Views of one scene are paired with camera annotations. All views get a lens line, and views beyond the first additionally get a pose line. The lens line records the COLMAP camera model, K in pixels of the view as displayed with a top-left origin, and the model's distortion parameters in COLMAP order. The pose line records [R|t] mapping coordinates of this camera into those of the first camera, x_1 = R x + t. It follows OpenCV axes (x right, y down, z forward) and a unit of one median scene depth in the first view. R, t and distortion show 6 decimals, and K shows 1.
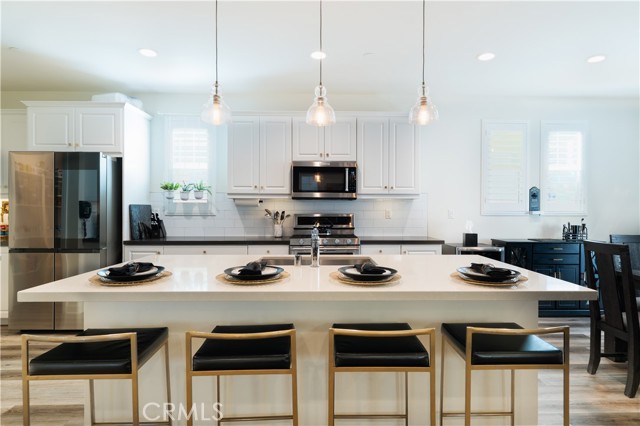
lens RADIAL K [[368.8, 0, 321.1], [0, 368.8, 211.7], [0, 0, 1]] dist [-0.007413, -0.001981]
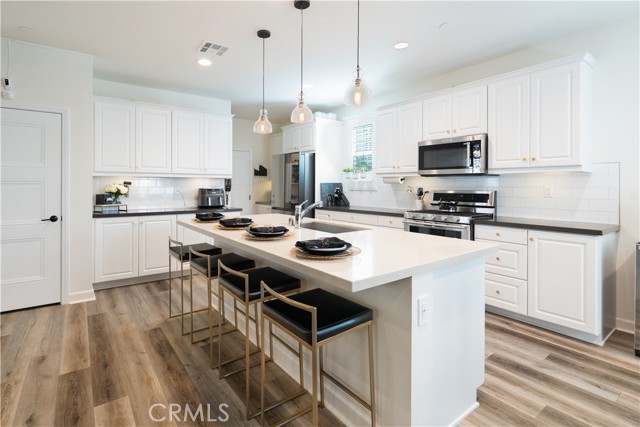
lens RADIAL K [[311.2, 0, 294.7], [0, 311.2, 187.2], [0, 0, 1]] dist [-0.005767, -0.000208]
pose [[0.539074, 0.001979, -0.842256, 0.484357], [-0.004896, 0.999988, -0.000784, -0.000610], [0.842244, 0.004547, 0.539077, 0.191029]]
